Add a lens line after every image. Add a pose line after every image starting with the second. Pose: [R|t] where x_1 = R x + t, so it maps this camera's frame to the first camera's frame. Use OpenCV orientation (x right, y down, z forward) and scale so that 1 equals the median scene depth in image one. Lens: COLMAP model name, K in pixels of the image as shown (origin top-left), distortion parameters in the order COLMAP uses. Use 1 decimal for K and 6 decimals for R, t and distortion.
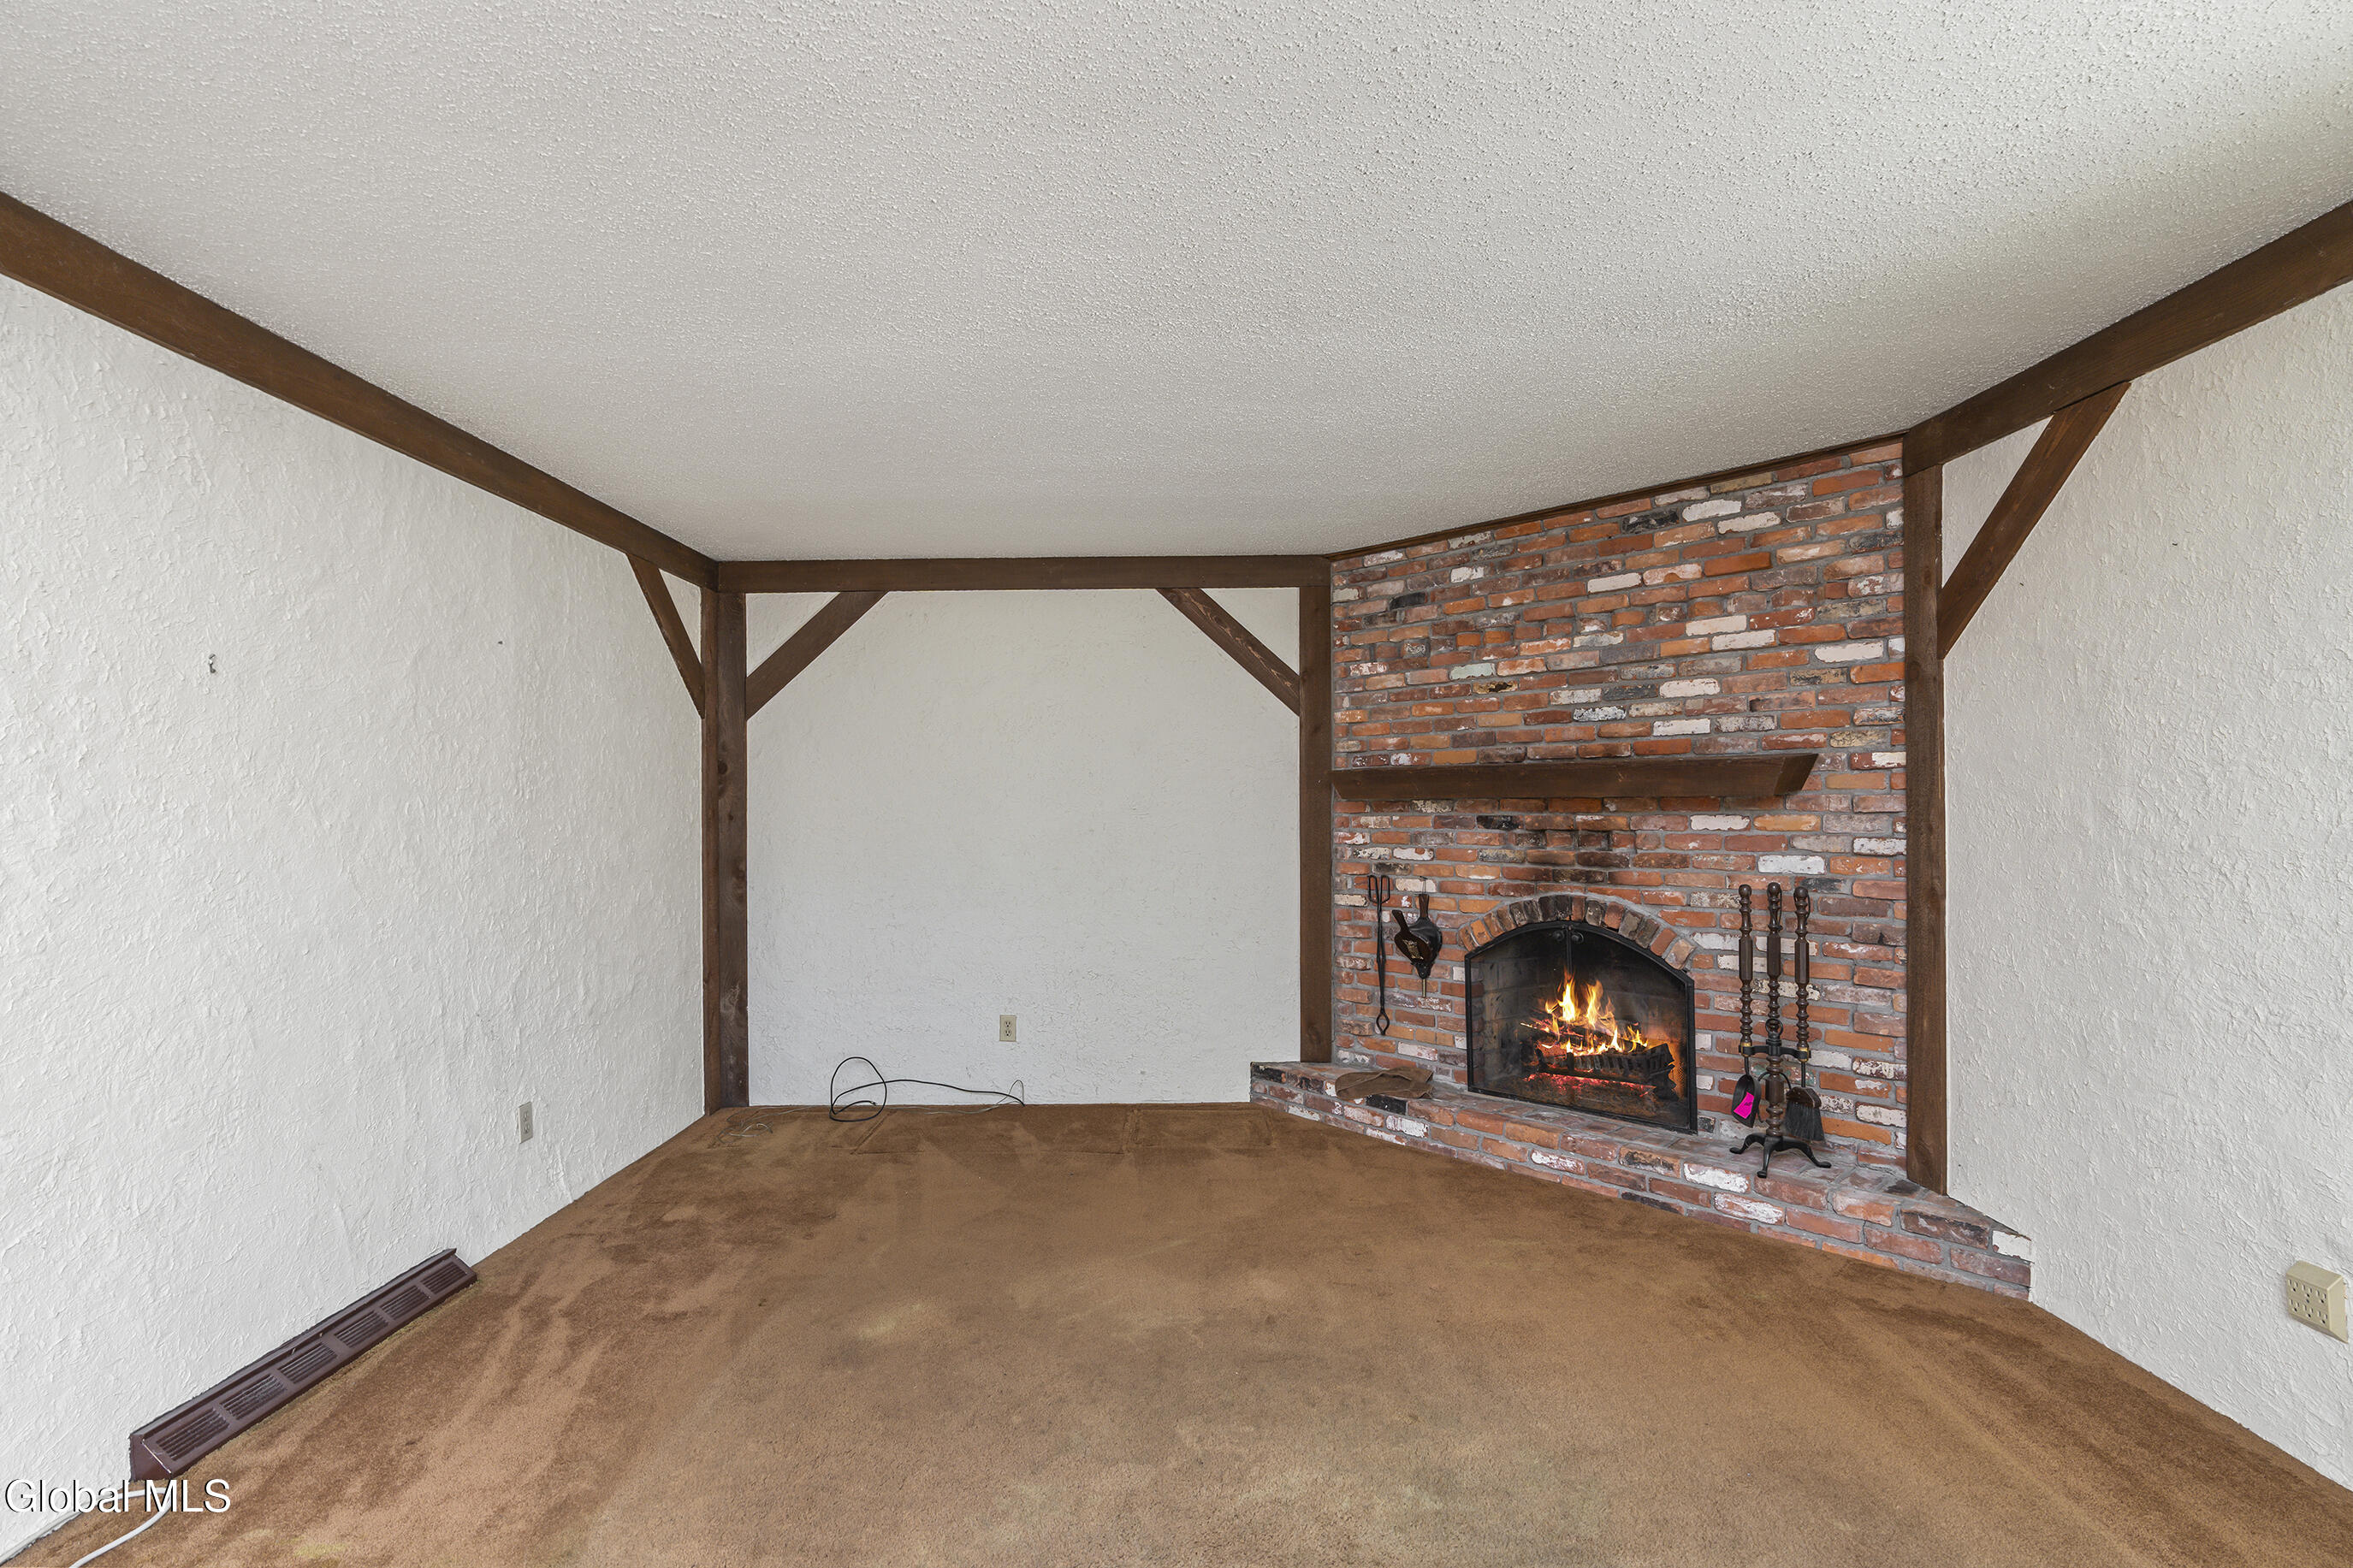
lens RADIAL K [[1104.7, 0, 1180.8], [0, 1104.7, 801.2], [0, 0, 1]] dist [-0.005225, 0.001580]
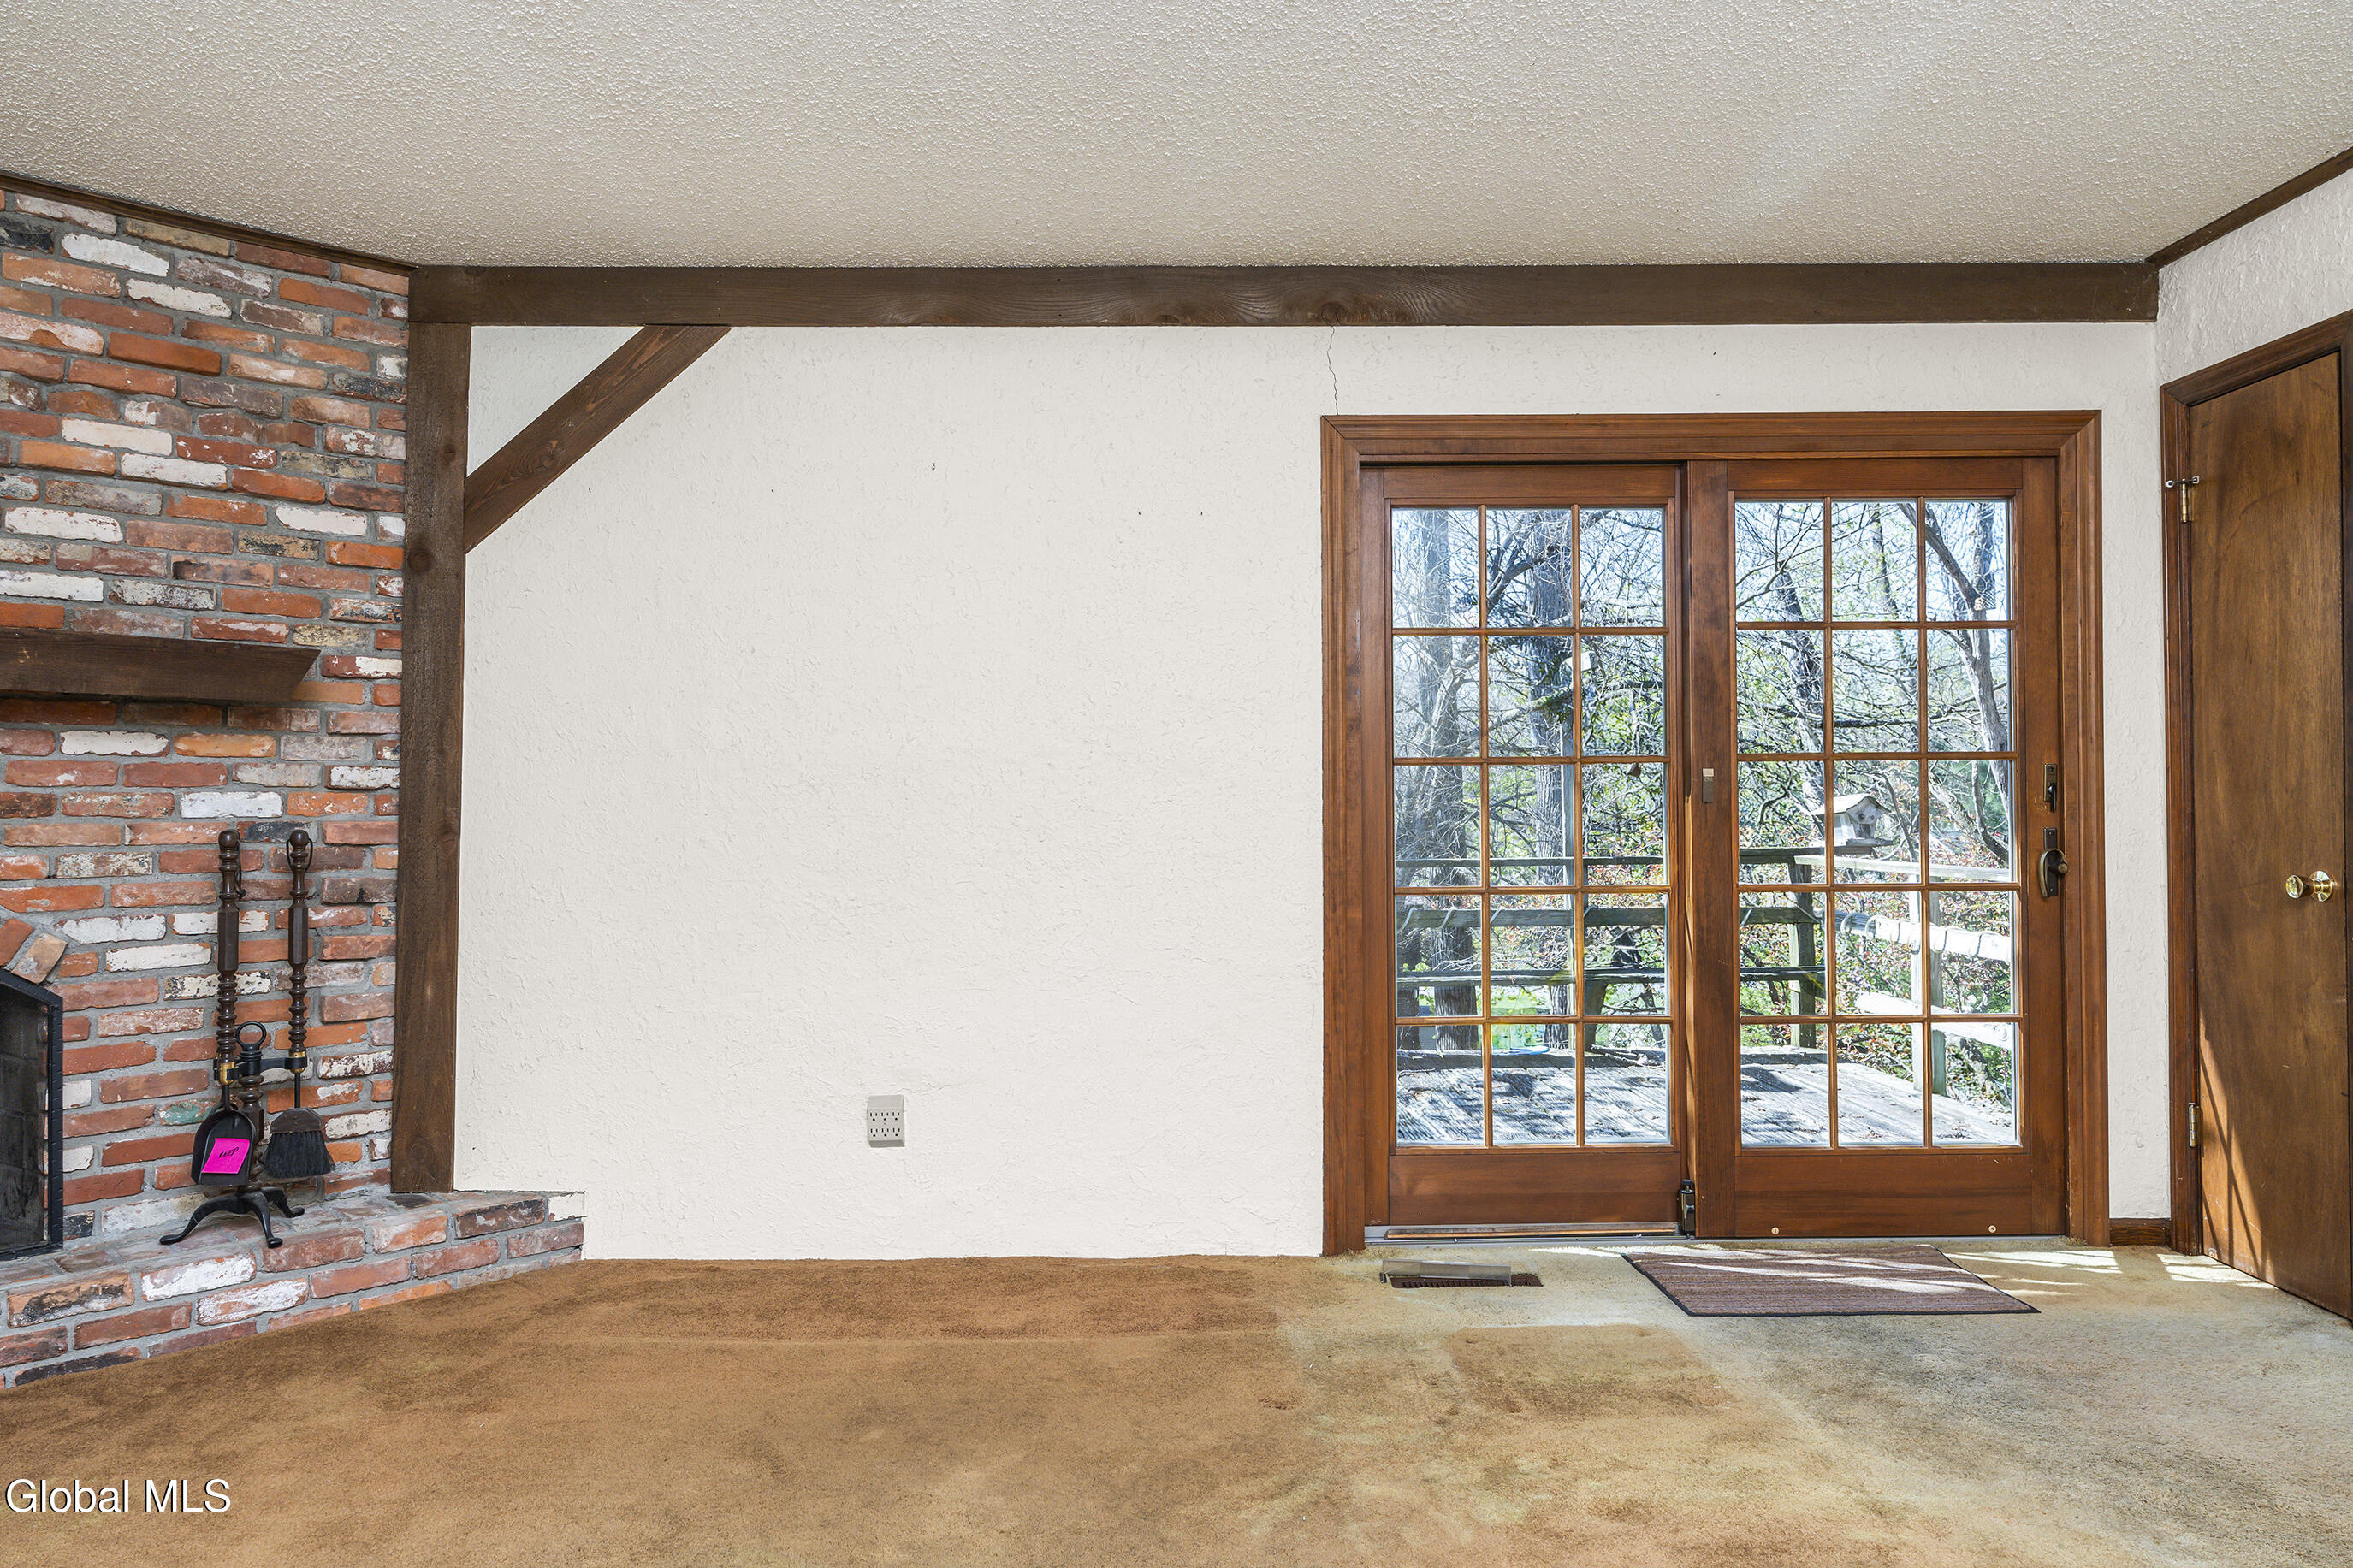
lens RADIAL K [[1465.6, 0, 1191.5], [0, 1465.6, 771.0], [0, 0, 1]] dist [-0.004710, 0.000959]
pose [[-0.012818, 0.026905, 0.999556, -0.399116], [-0.003039, 0.999632, -0.026946, 0.061340], [-0.999913, -0.003383, -0.012732, 0.418495]]
